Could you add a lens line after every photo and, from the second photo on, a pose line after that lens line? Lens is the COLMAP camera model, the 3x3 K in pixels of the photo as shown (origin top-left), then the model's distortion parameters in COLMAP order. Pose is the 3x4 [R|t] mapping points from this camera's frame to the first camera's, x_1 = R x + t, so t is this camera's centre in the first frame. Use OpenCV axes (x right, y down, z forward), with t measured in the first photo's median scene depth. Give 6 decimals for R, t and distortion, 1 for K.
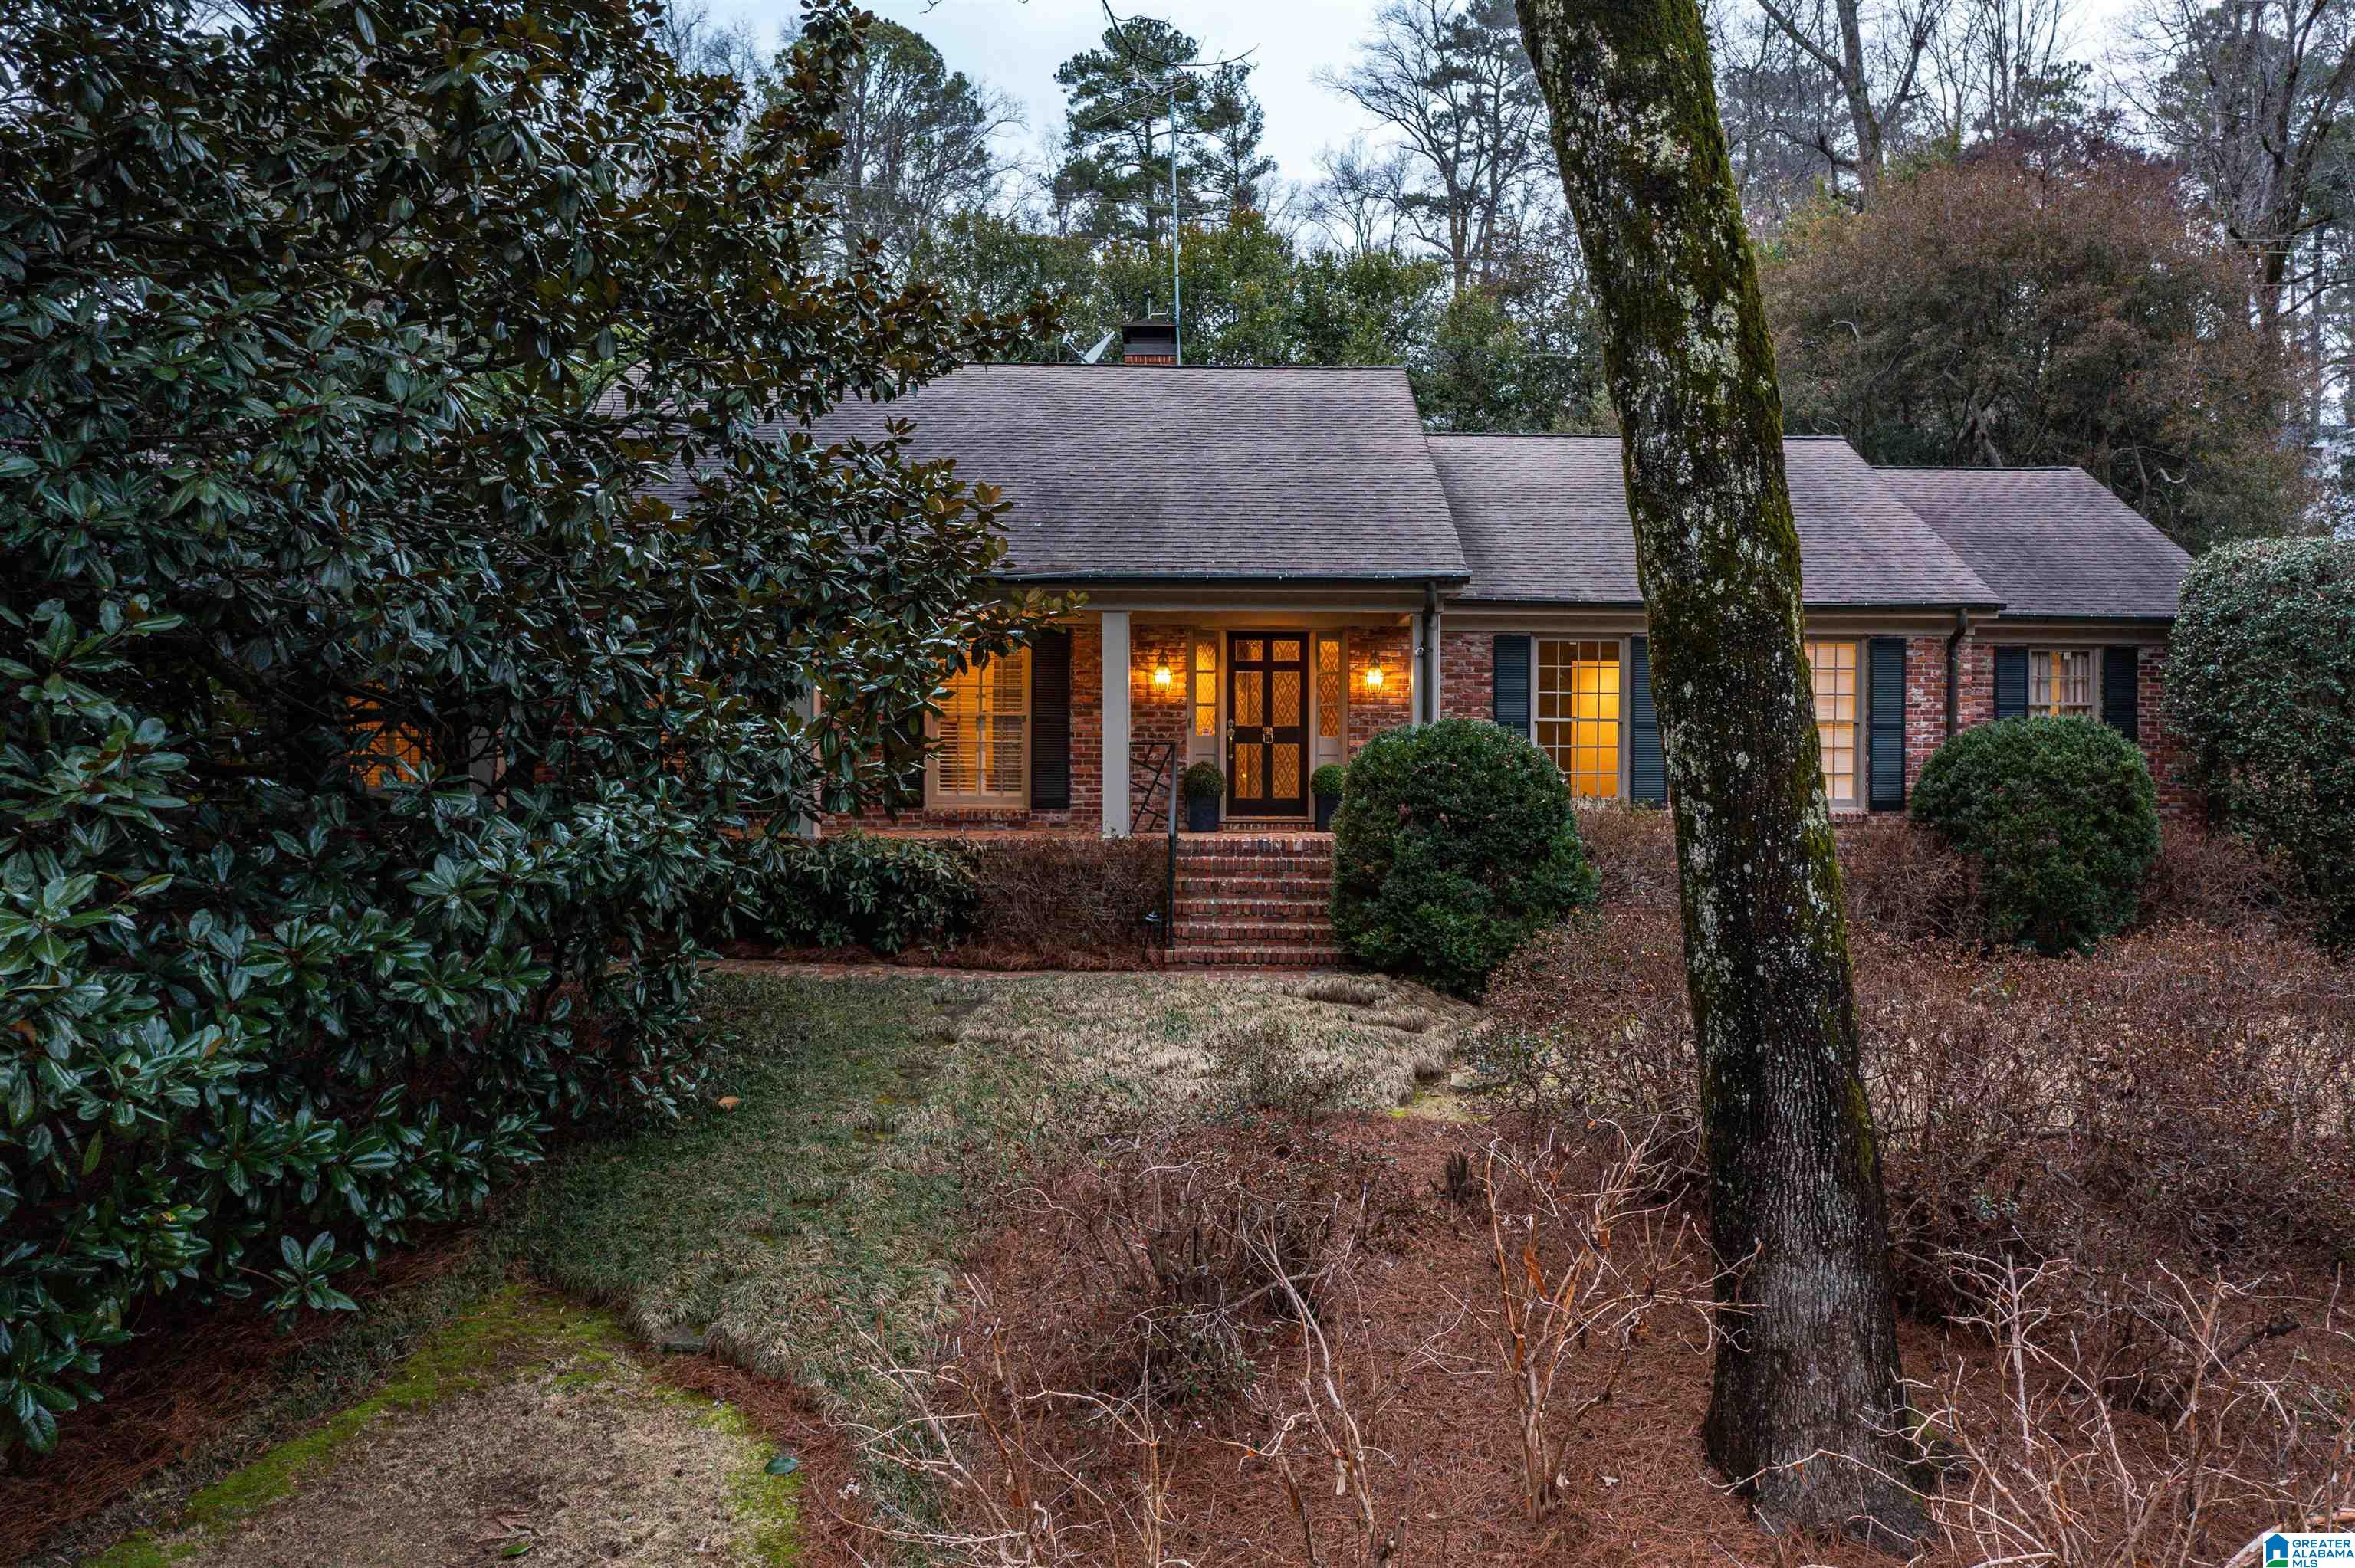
lens RADIAL K [[1844.8, 0, 1304.9], [0, 1844.8, 819.6], [0, 0, 1]] dist [-0.018343, -0.000034]
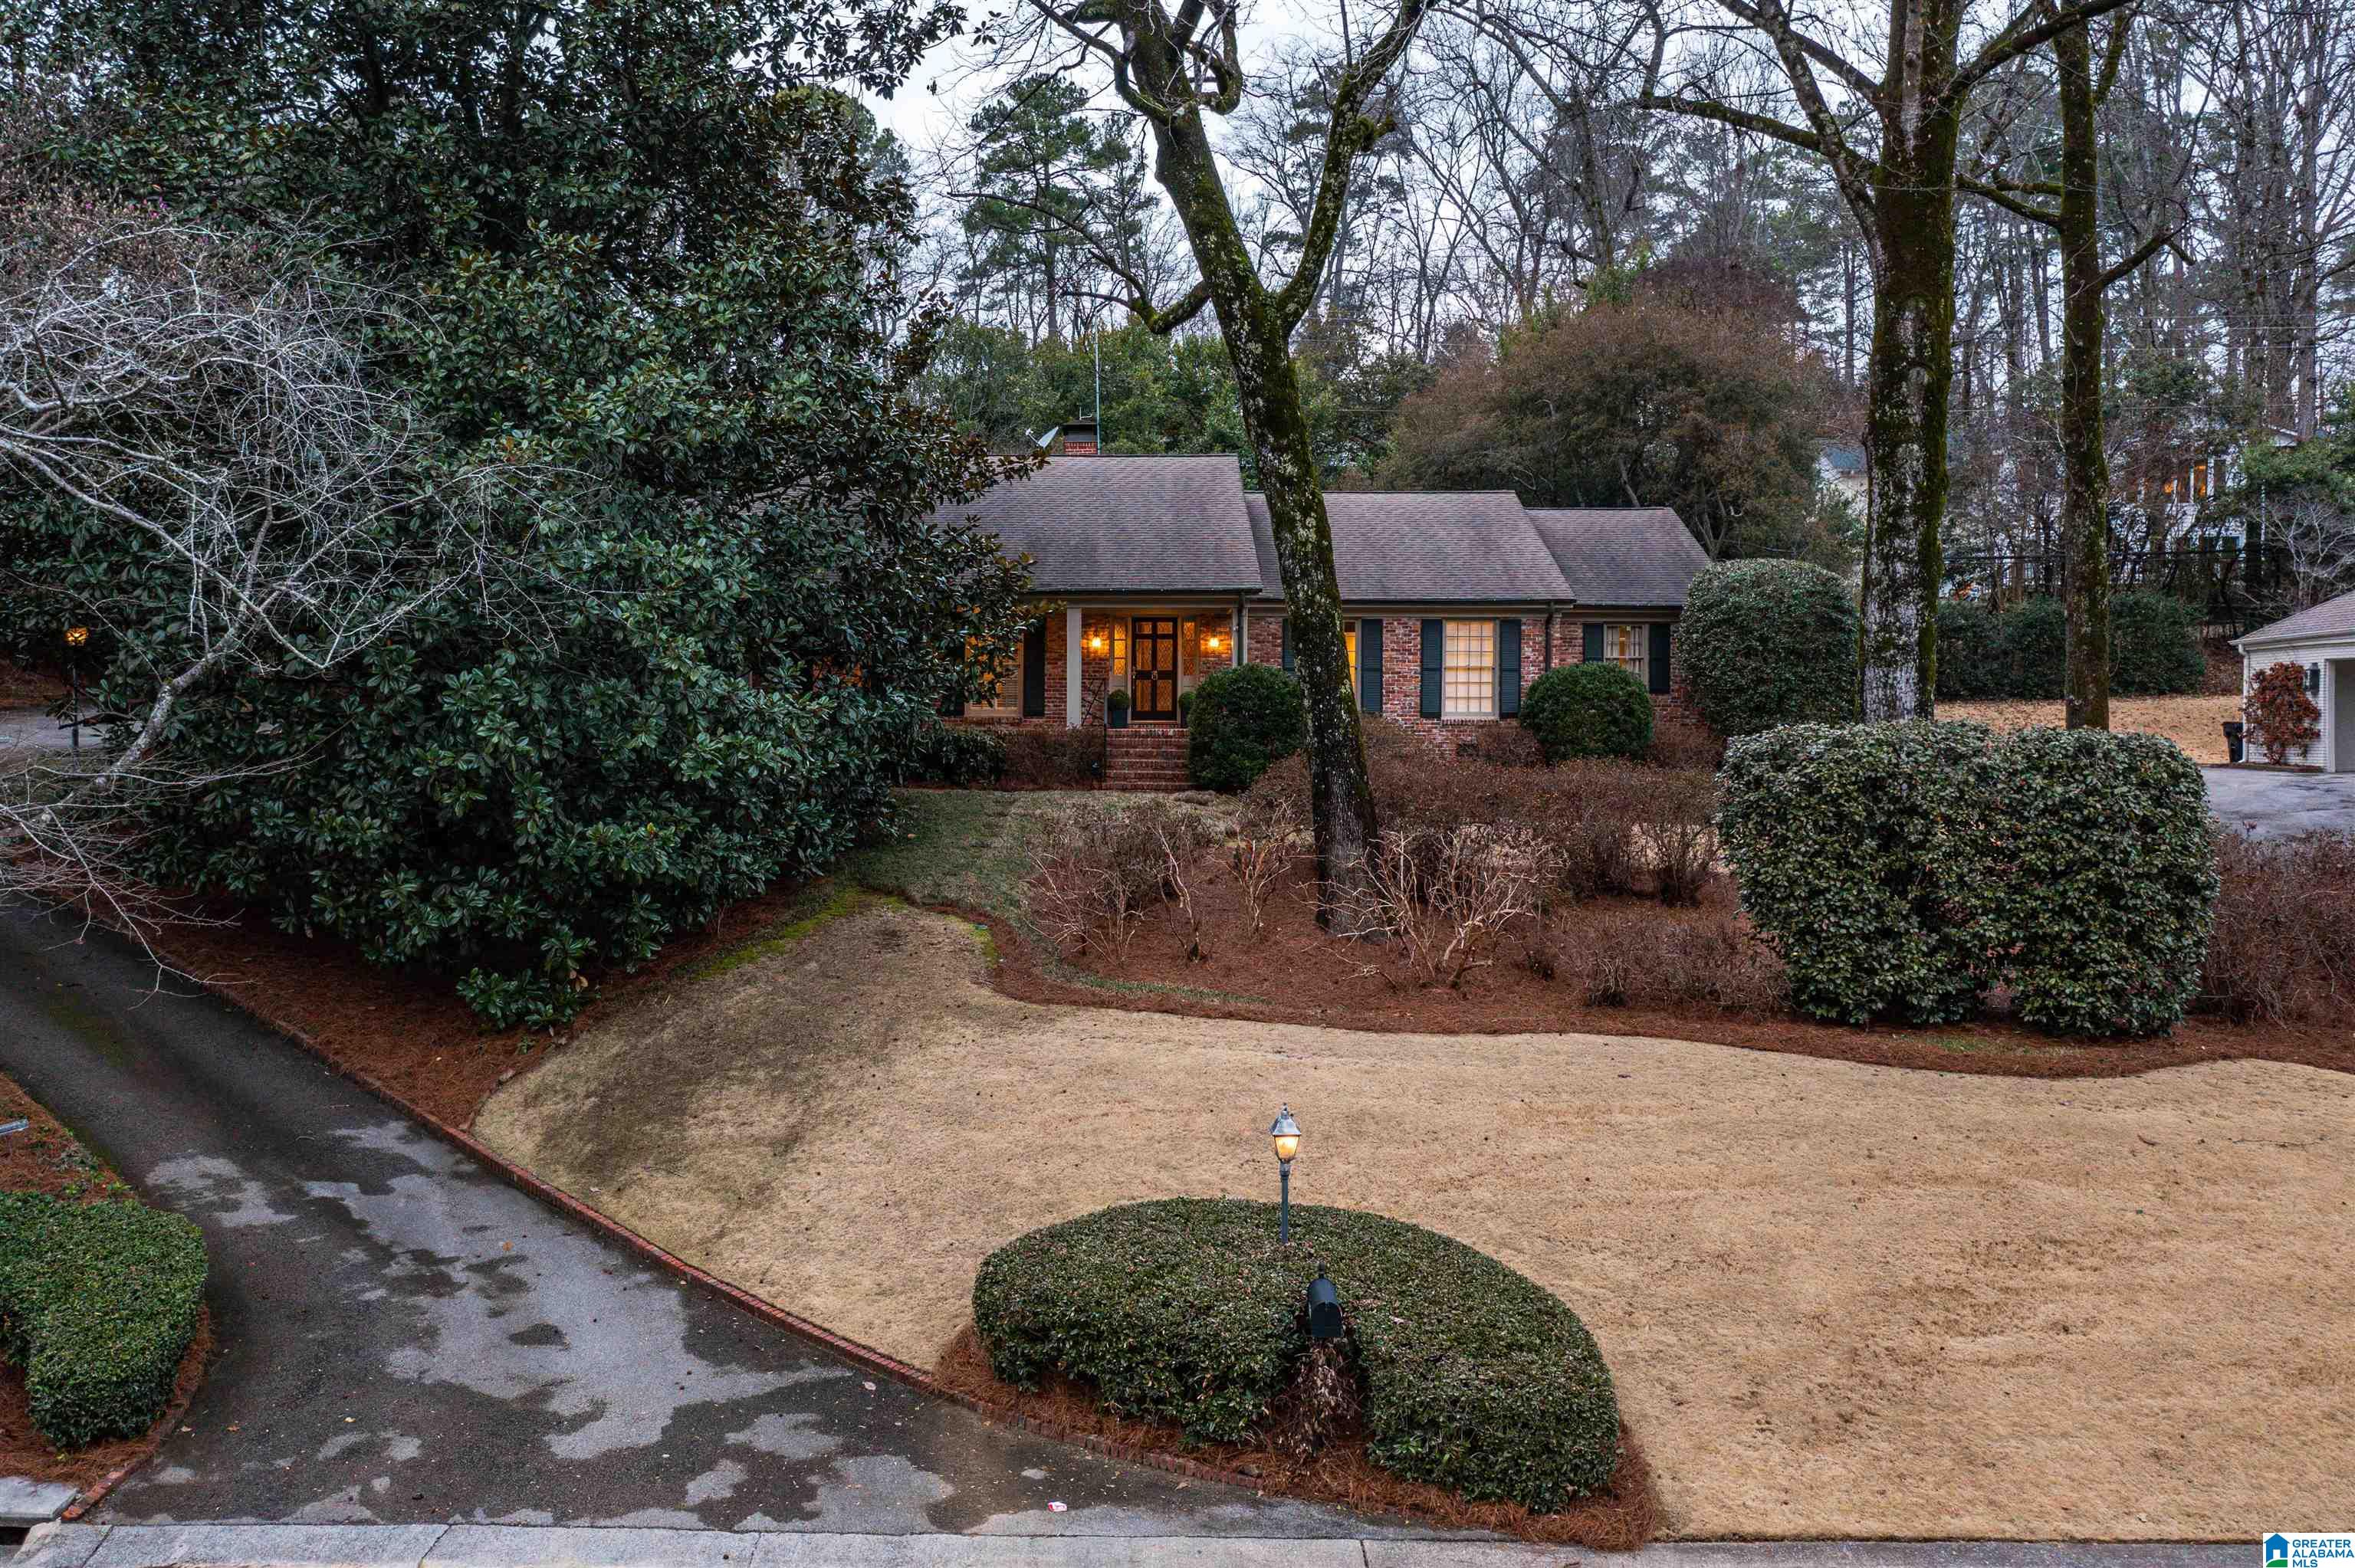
lens RADIAL K [[1796.0, 0, 1087.7], [0, 1796.0, 789.4], [0, 0, 1]] dist [-0.003683, -0.000527]
pose [[0.998567, 0.001555, -0.053496, 0.008448], [-0.001343, 0.999991, 0.003990, 0.058274], [0.053502, -0.003913, 0.998560, -0.744196]]
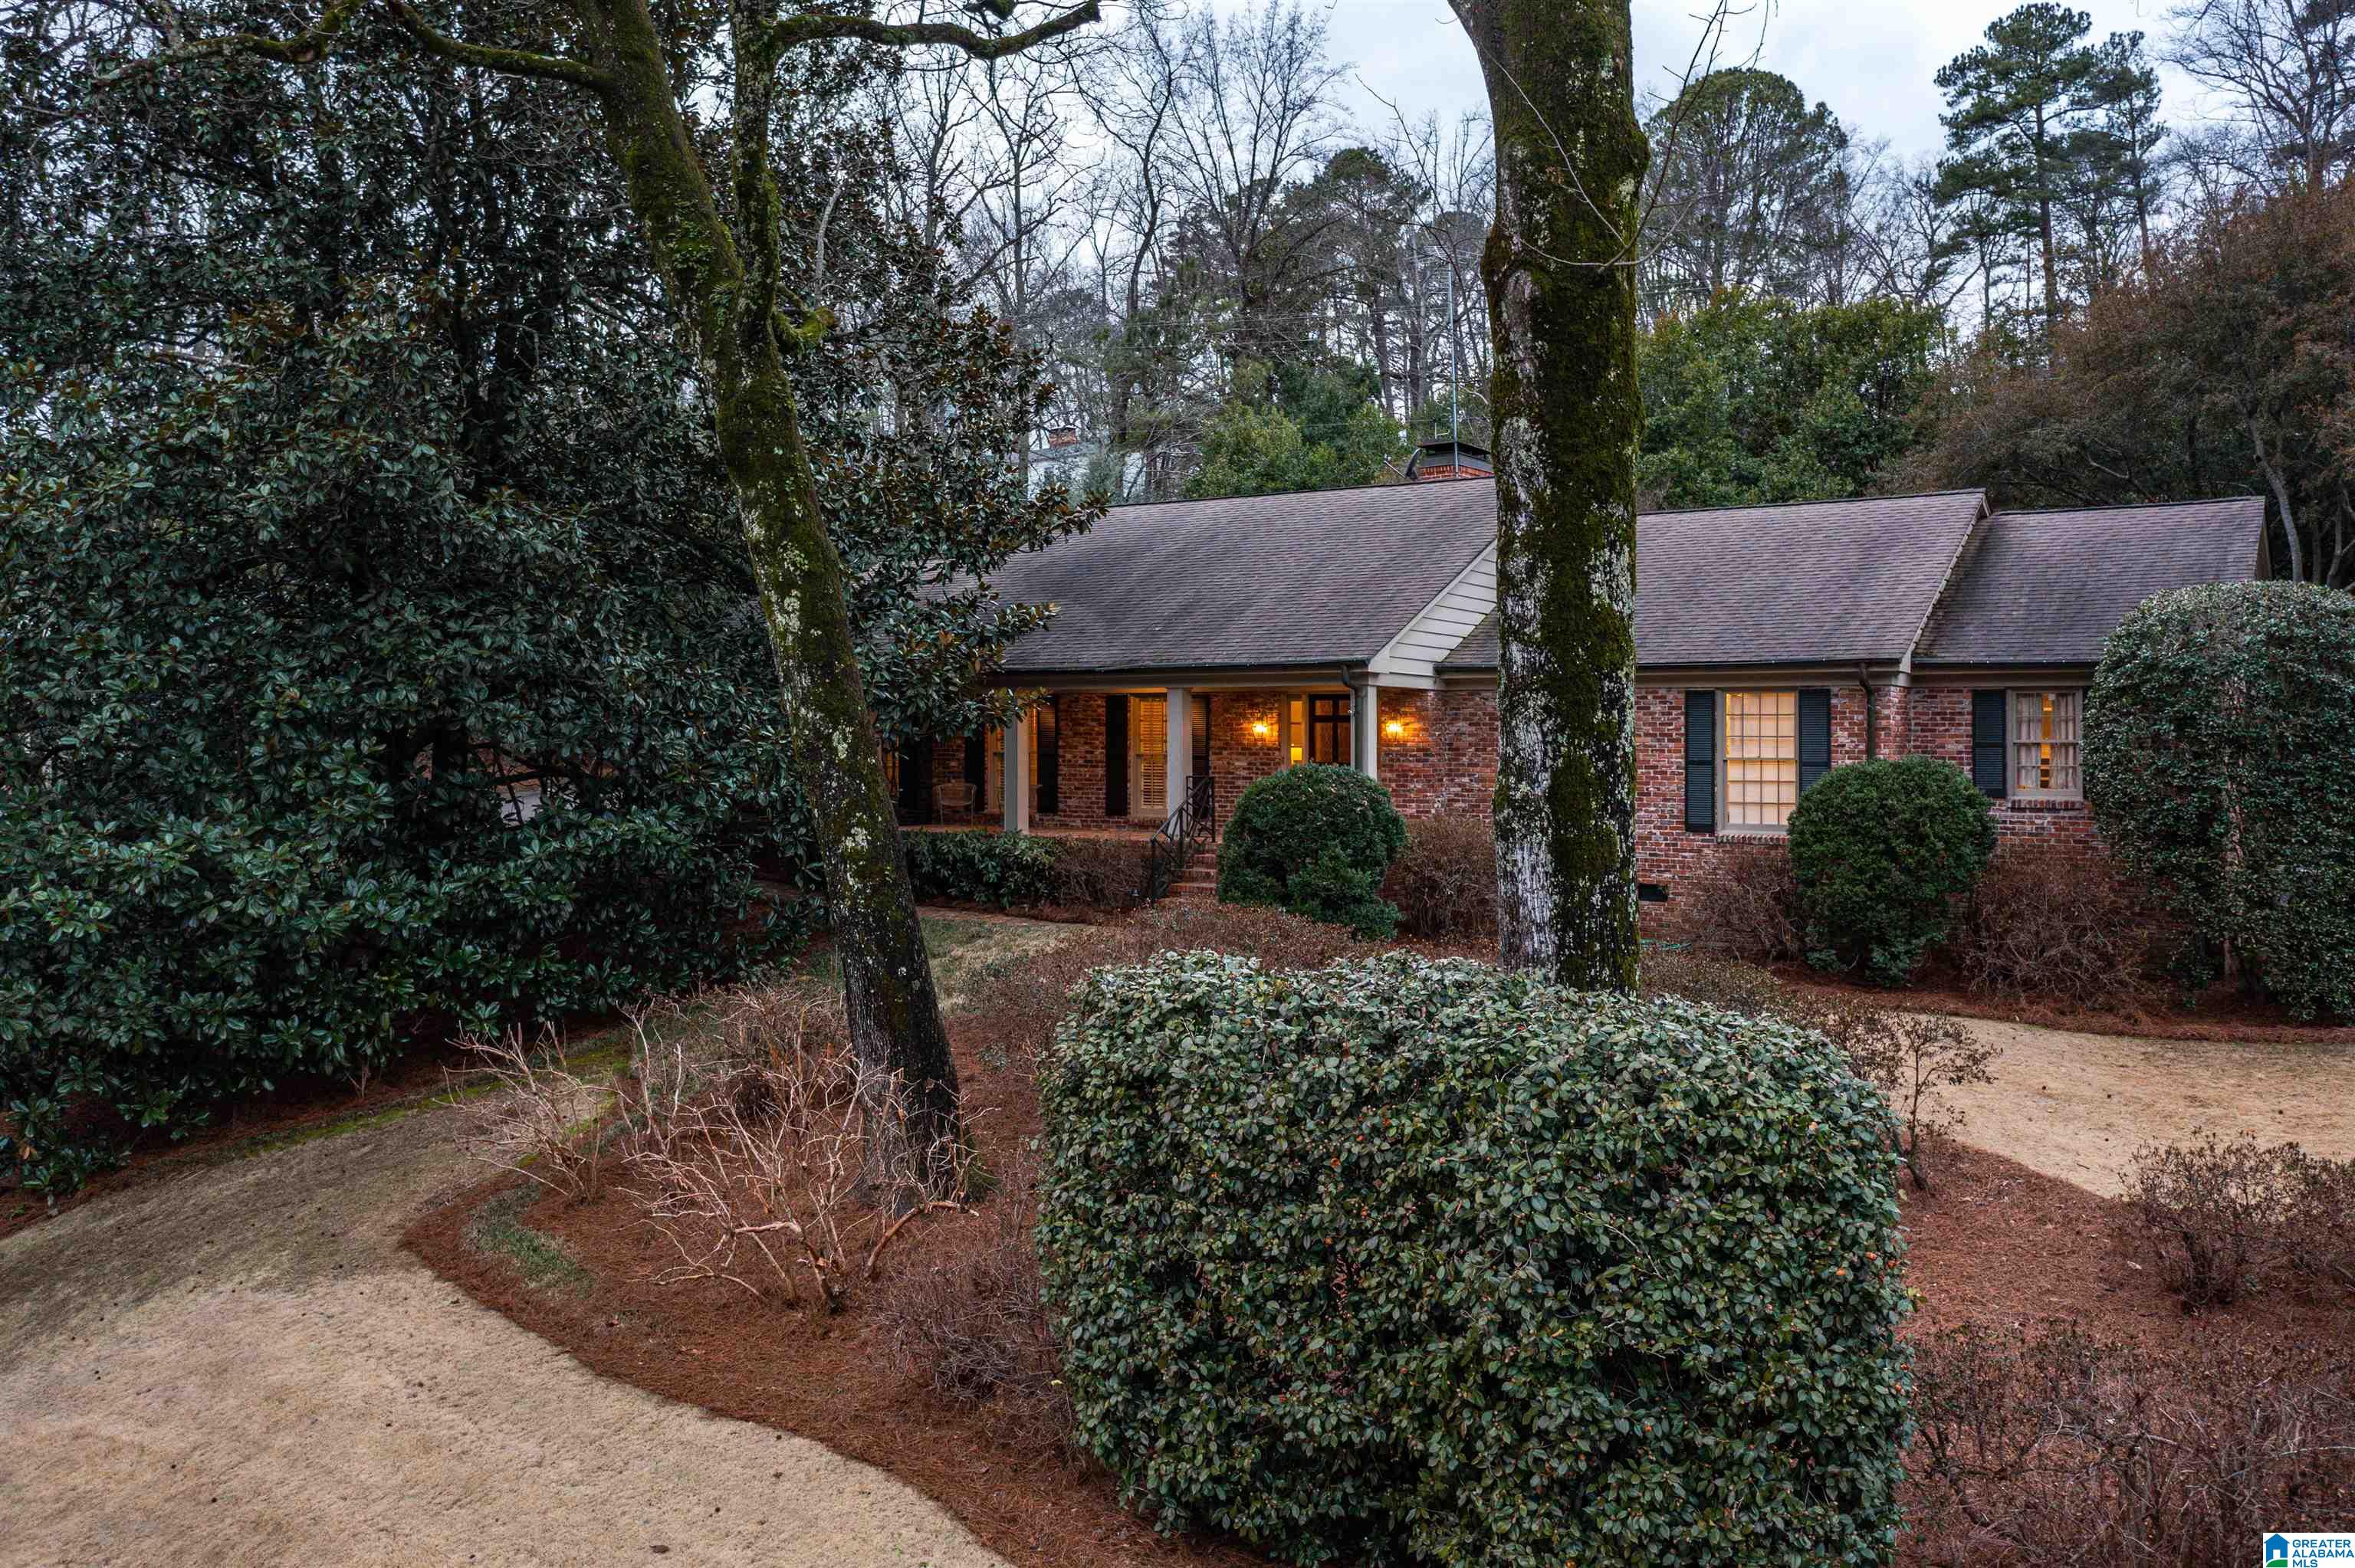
lens RADIAL K [[1830.5, 0, 1221.0], [0, 1830.5, 749.4], [0, 0, 1]] dist [-0.022699, -0.000415]
pose [[0.817209, 0.001332, -0.576340, 0.701819], [-0.020056, 0.999457, -0.026128, -0.022709], [0.575992, 0.032911, 0.816792, -0.172238]]
